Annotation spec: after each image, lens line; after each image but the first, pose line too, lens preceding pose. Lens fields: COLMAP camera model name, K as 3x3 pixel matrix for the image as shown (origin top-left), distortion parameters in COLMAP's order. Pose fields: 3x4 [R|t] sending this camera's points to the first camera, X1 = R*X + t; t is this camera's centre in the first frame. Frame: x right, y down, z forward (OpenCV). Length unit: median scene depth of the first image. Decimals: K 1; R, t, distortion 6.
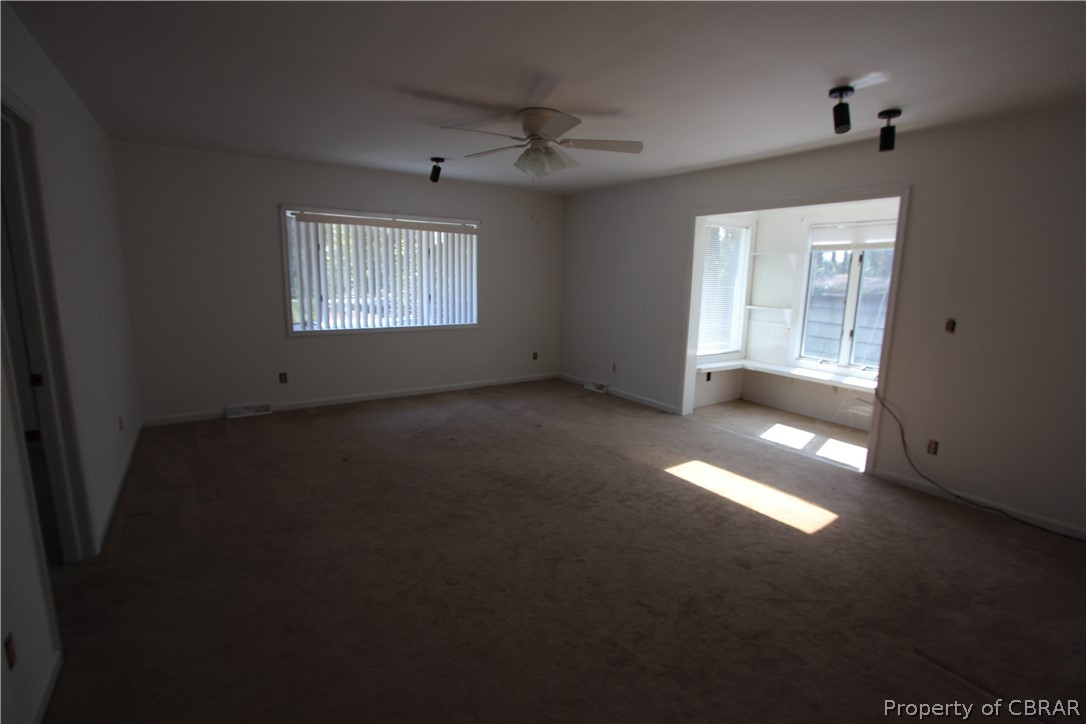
lens RADIAL K [[506.3, 0, 545.8], [0, 506.3, 365.5], [0, 0, 1]] dist [-0.015444, 0.000959]
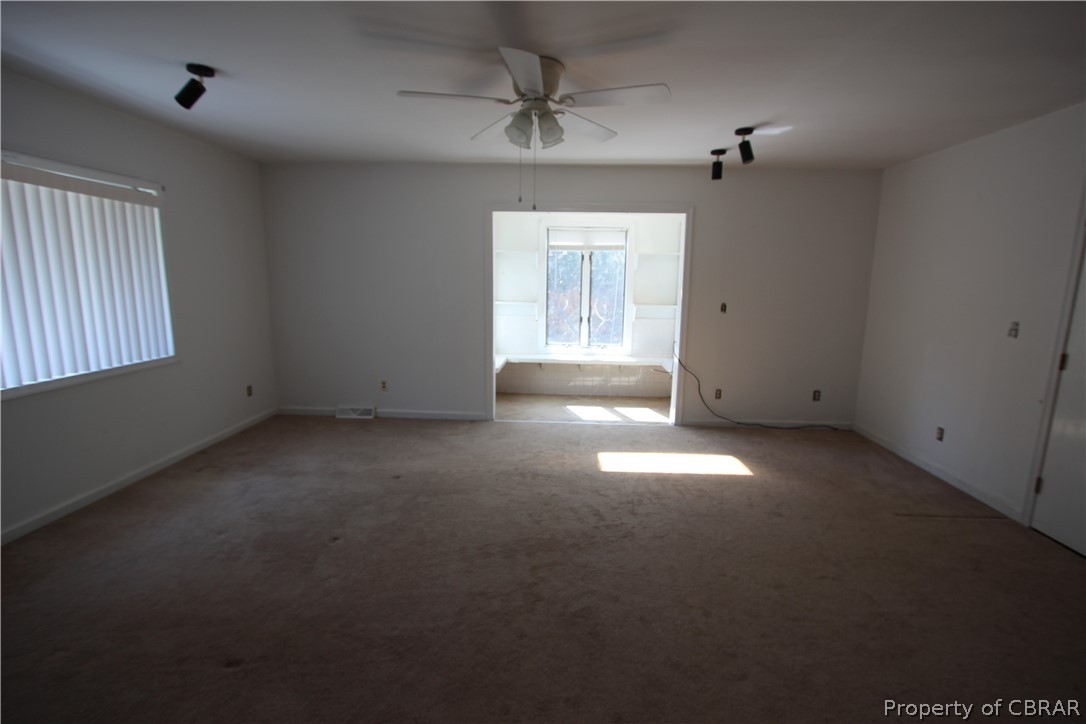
lens RADIAL K [[506.3, 0, 544.9], [0, 506.3, 364.9], [0, 0, 1]] dist [-0.015444, 0.000959]
pose [[0.592467, -0.152493, 0.791030, -0.471603], [0.141790, 0.986331, 0.083944, -0.079528], [-0.793019, 0.062426, 0.605991, 0.382253]]
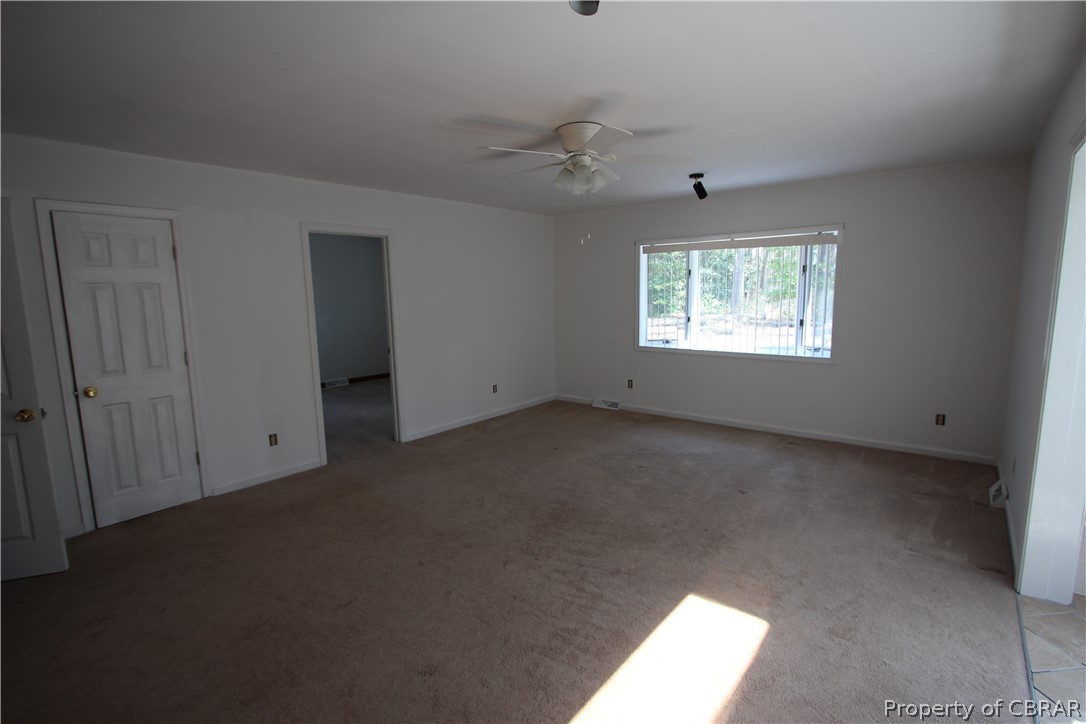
lens RADIAL K [[506.3, 0, 550.6], [0, 506.3, 361.0], [0, 0, 1]] dist [-0.015444, 0.000959]
pose [[0.287867, 0.104490, -0.951953, 0.632462], [-0.152244, 0.986382, 0.062231, -0.082986], [0.945492, 0.127015, 0.299854, 0.496850]]
